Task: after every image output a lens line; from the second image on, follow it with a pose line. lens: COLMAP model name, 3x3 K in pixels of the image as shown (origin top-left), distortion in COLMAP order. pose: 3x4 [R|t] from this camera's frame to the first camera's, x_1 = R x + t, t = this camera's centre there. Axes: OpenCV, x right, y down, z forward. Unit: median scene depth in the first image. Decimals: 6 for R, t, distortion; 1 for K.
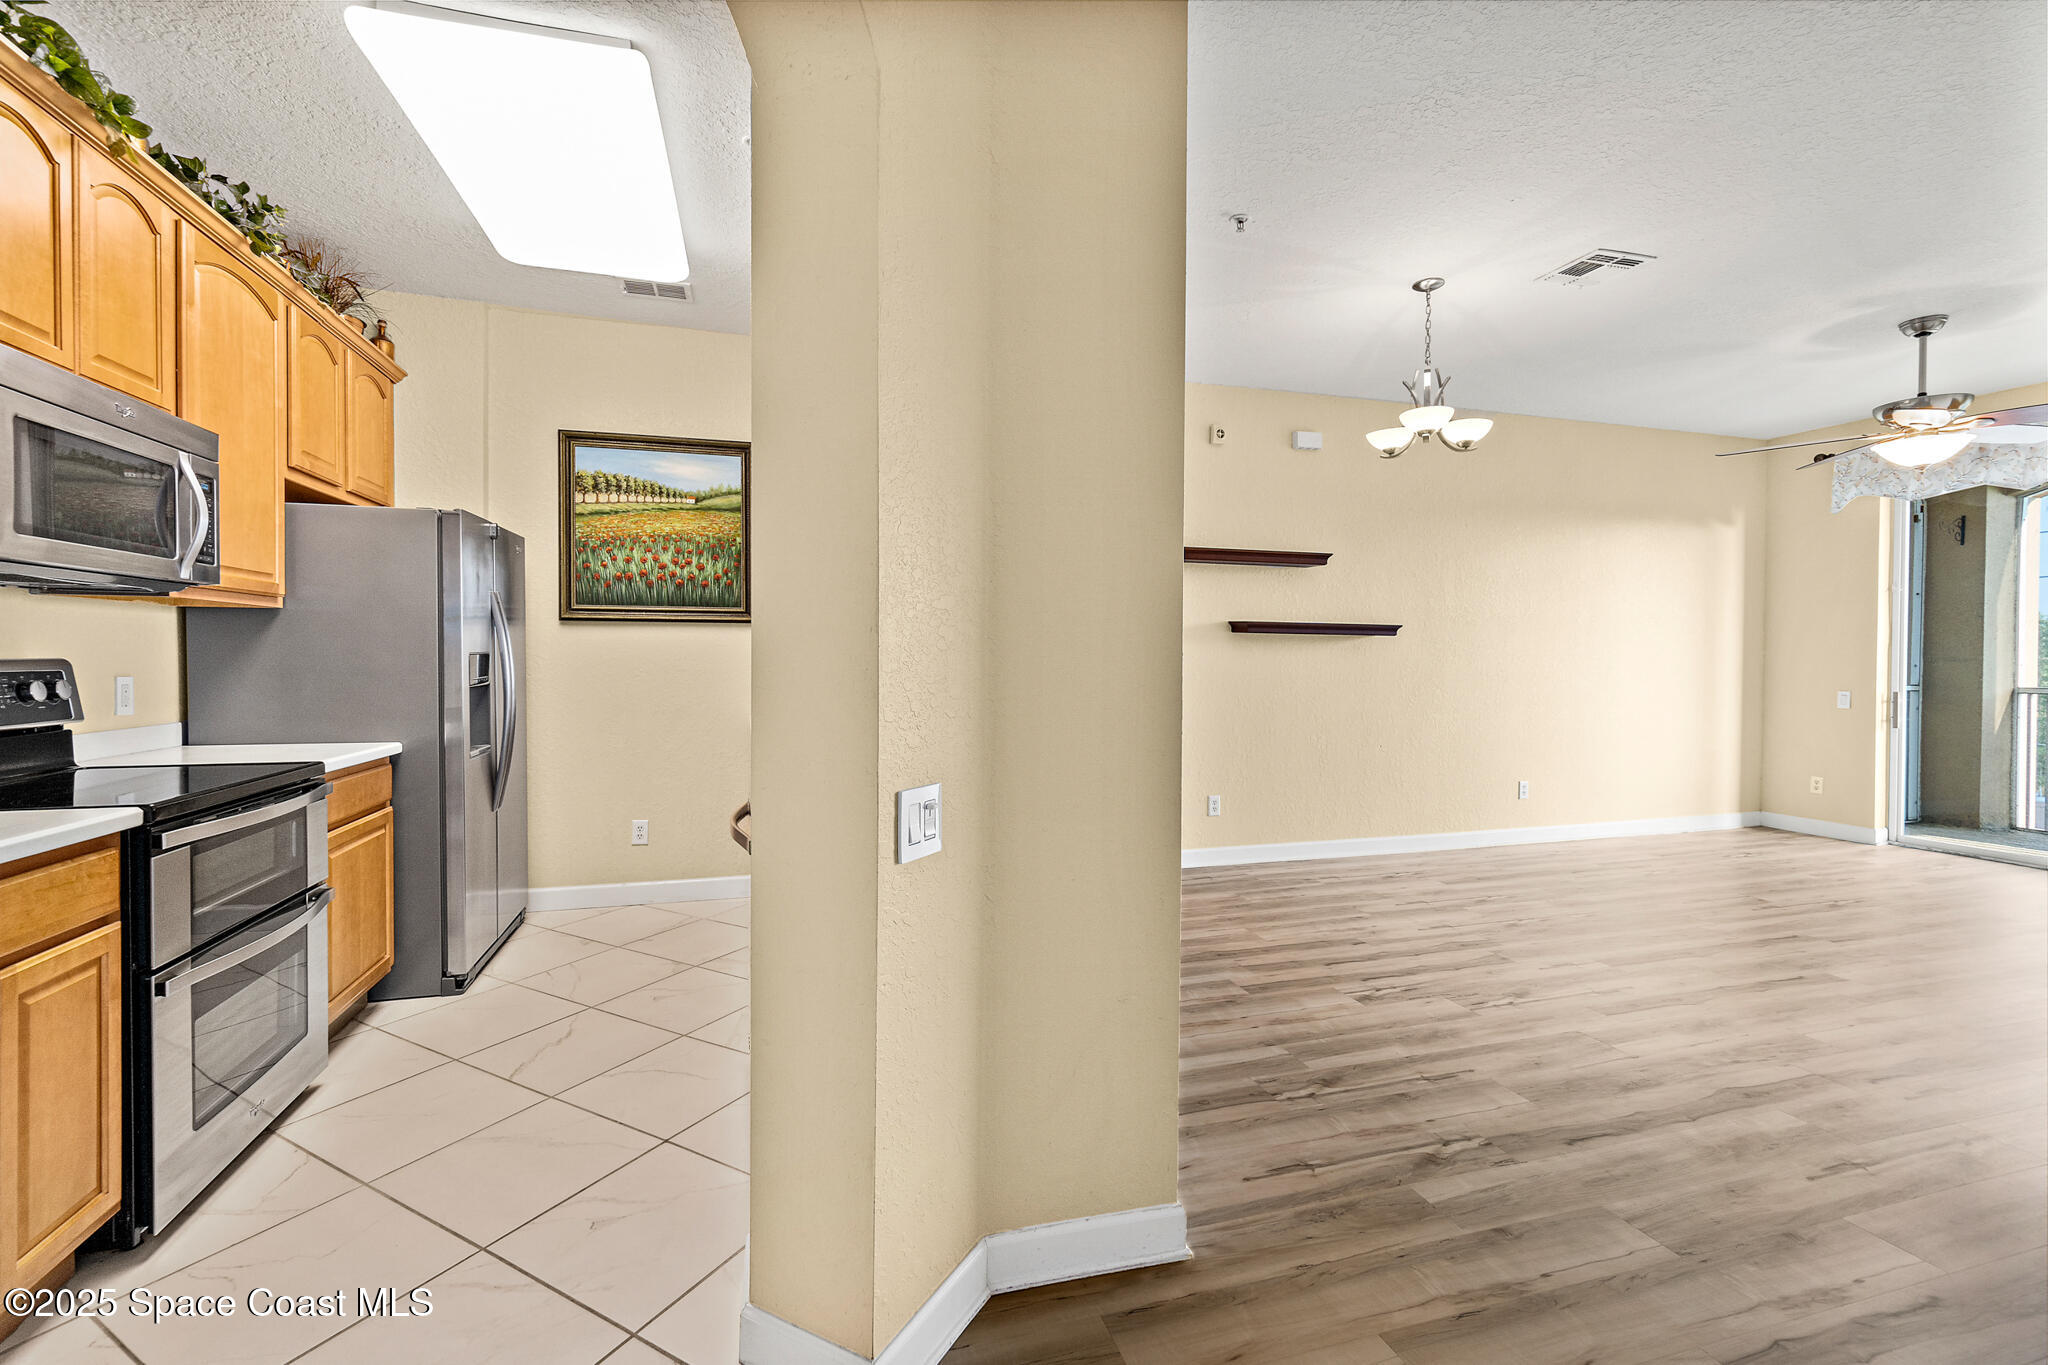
lens RADIAL K [[879.7, 0, 1006.3], [0, 879.7, 670.2], [0, 0, 1]] dist [-0.002910, 0.000035]
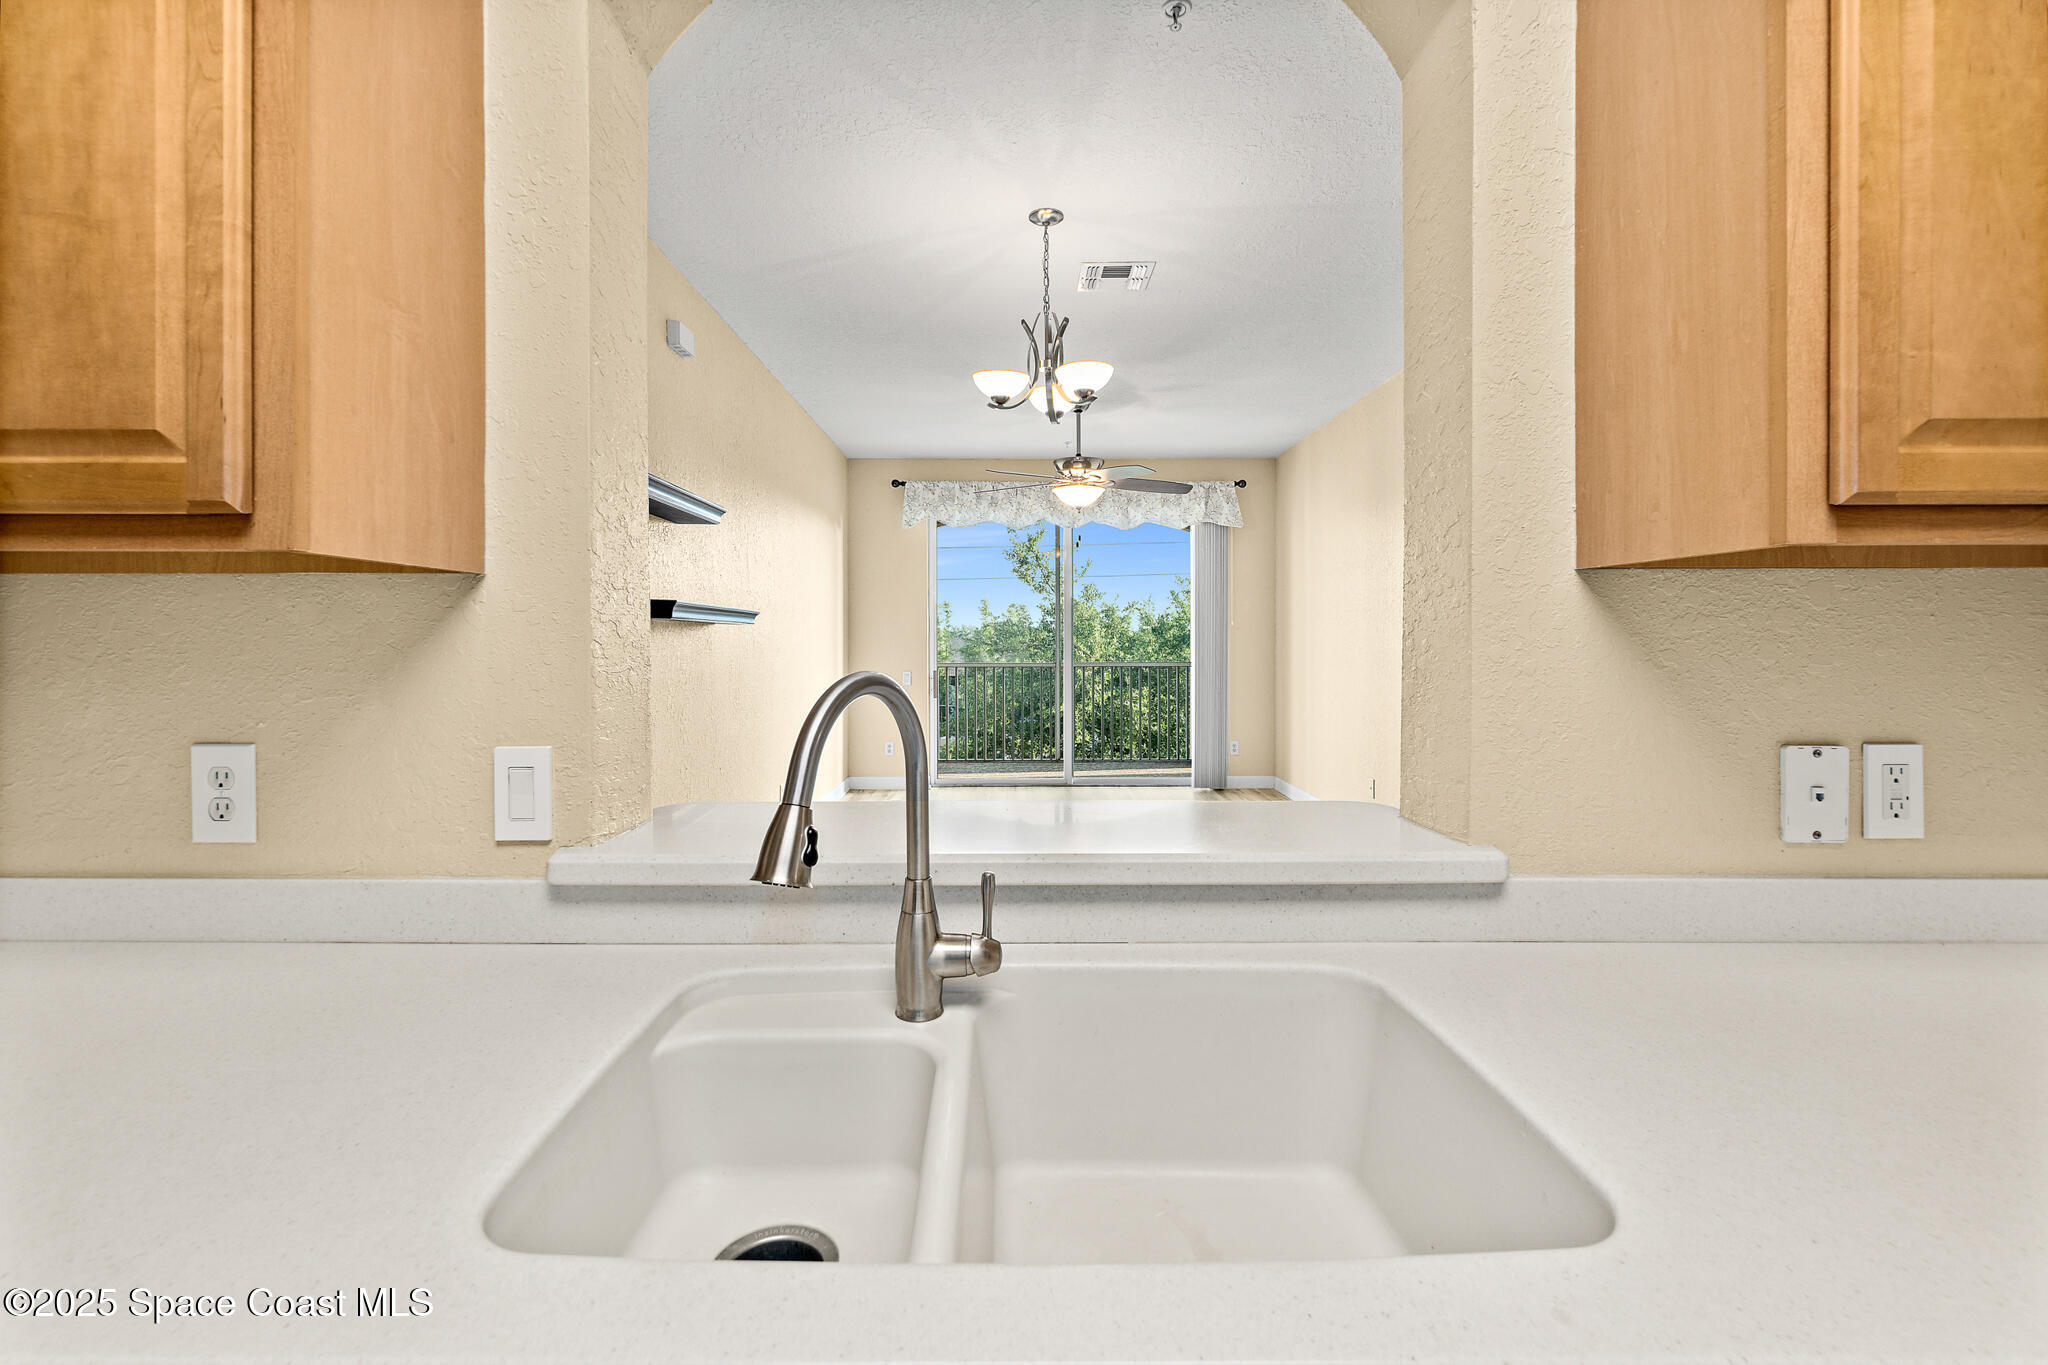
lens RADIAL K [[890.3, 0, 1001.3], [0, 890.3, 646.3], [0, 0, 1]] dist [-0.001463, -0.000225]
pose [[0.288813, -0.013020, 0.957297, -0.324577], [0.017175, 0.999817, 0.008417, -0.030299], [-0.957232, 0.014010, 0.288983, 0.727420]]
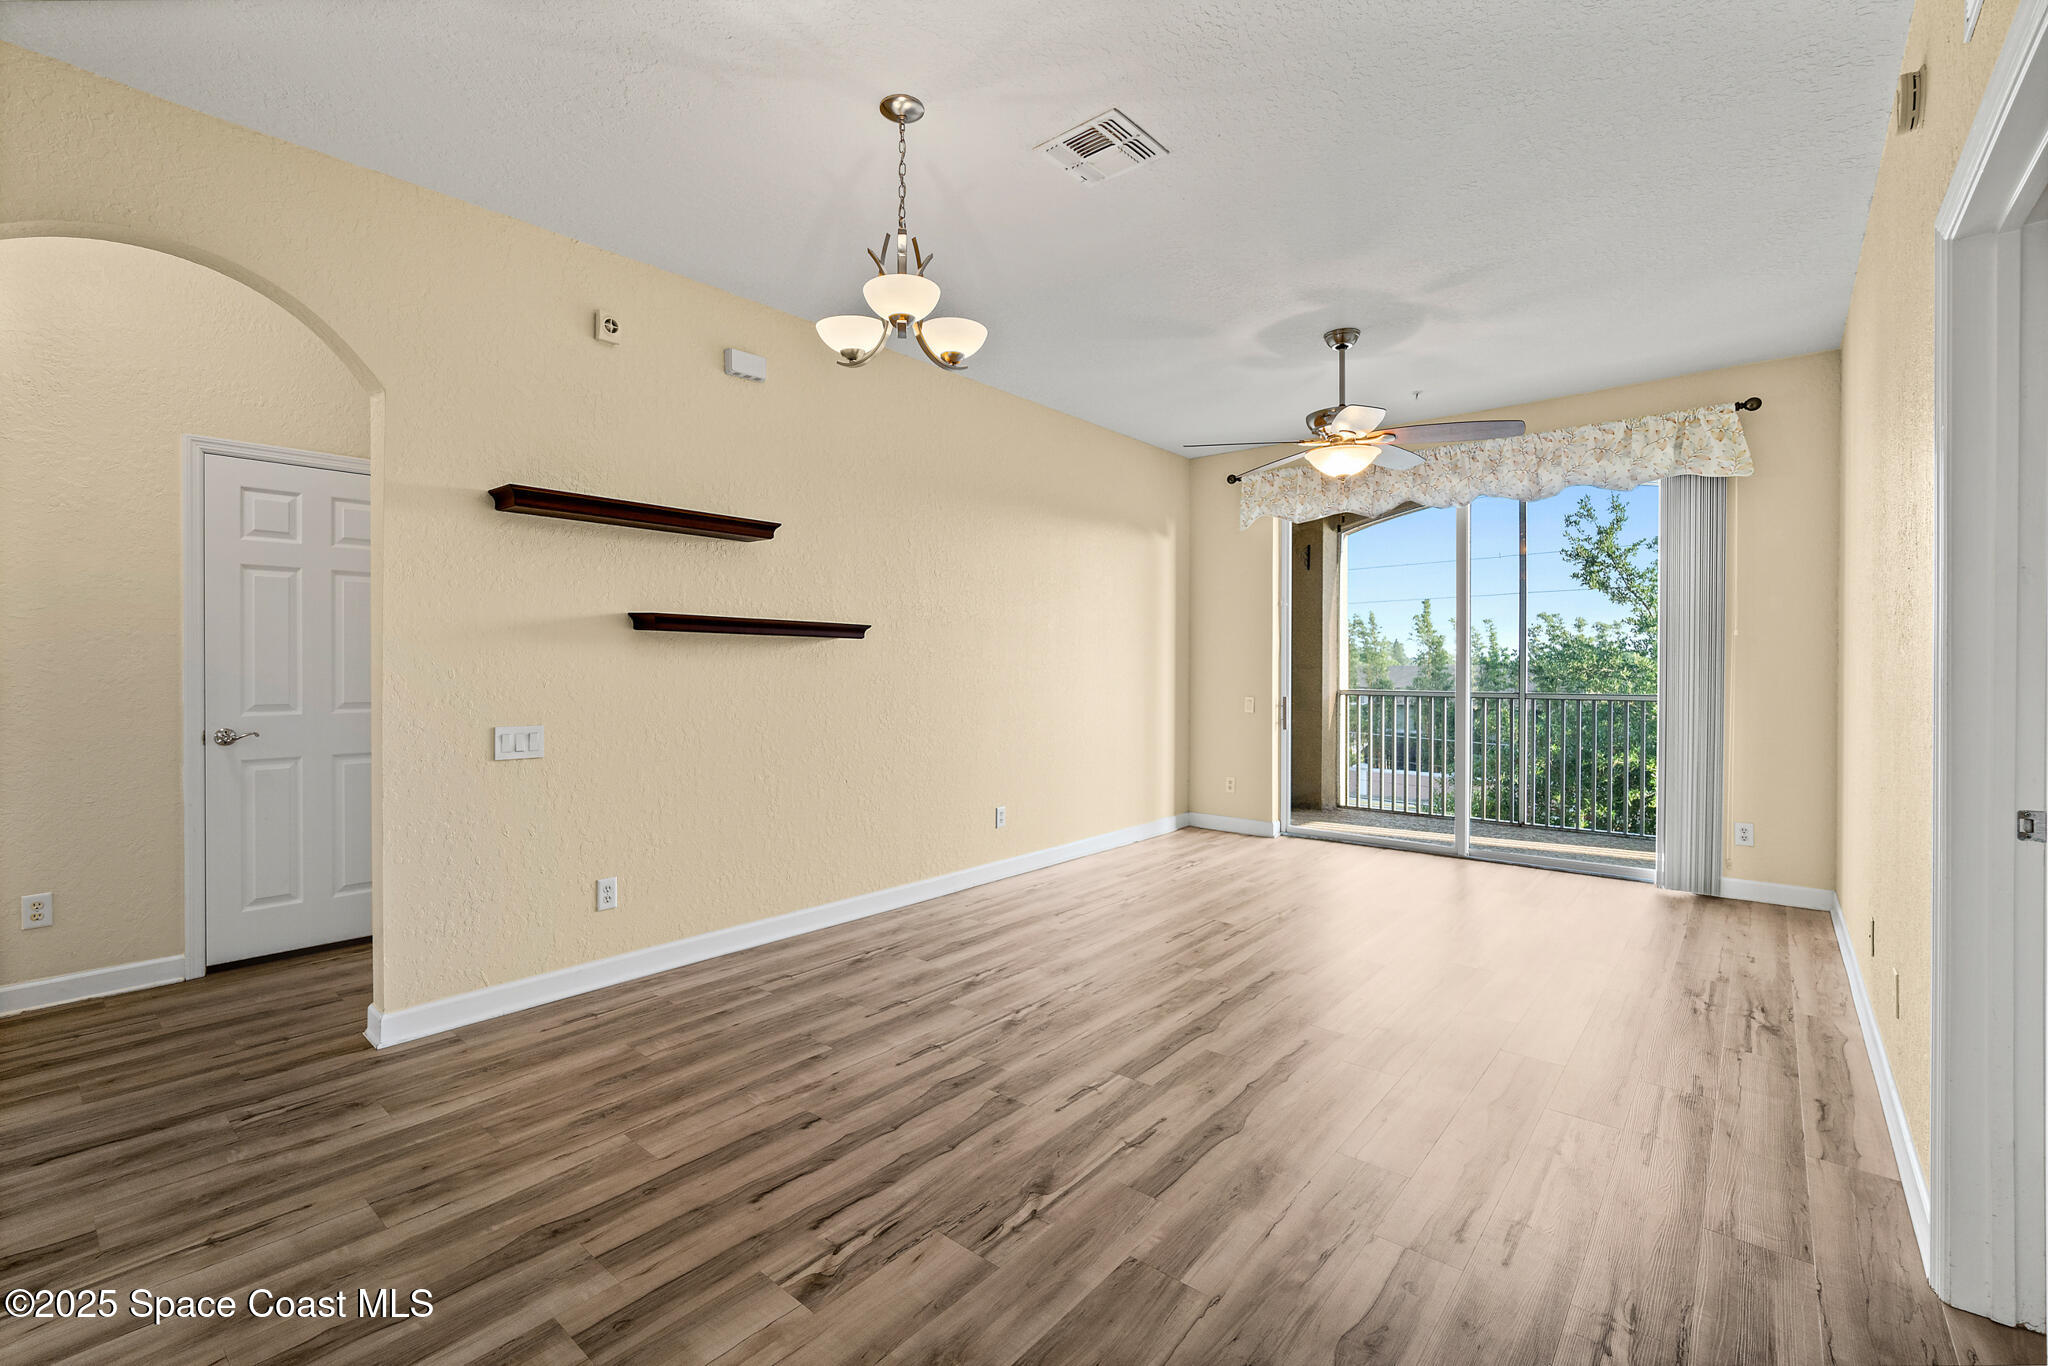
lens RADIAL K [[887.6, 0, 1006.3], [0, 887.6, 669.8], [0, 0, 1]] dist [-0.003069, 0.000301]
pose [[0.839657, -0.004250, 0.543101, 0.162302], [0.009693, 0.999927, -0.007161, -0.006408], [-0.543031, 0.011277, 0.839637, 0.359274]]
